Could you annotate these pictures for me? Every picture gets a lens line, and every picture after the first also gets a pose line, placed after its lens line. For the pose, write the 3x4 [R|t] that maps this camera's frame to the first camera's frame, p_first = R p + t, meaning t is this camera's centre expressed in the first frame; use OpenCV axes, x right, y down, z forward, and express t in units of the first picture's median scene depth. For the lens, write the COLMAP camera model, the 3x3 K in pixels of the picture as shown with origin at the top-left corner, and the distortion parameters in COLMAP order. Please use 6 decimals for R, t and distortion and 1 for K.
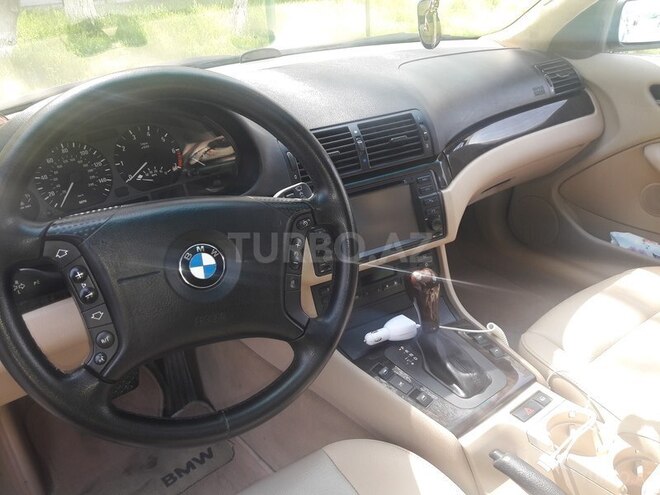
lens RADIAL K [[538.7, 0, 334.0], [0, 538.7, 231.5], [0, 0, 1]] dist [-0.016438, -0.048054]
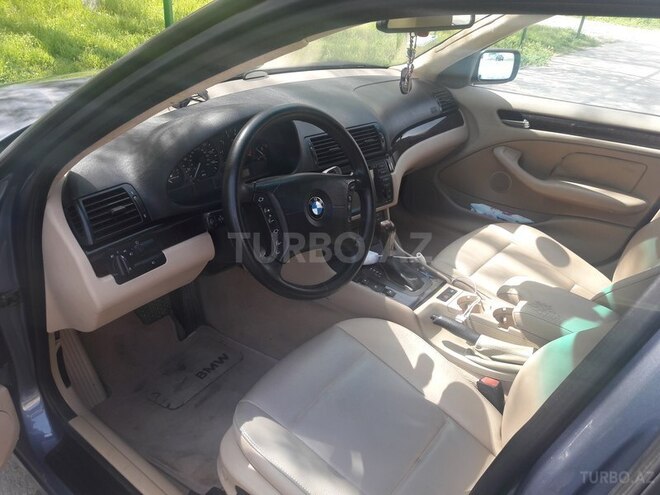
lens RADIAL K [[538.7, 0, 328.4], [0, 538.7, 247.1], [0, 0, 1]] dist [-0.016438, -0.048054]
pose [[0.958878, -0.019741, 0.283132, -0.468038], [0.004804, 0.998564, 0.053355, 0.062702], [-0.283779, -0.049801, 0.957596, -0.547067]]
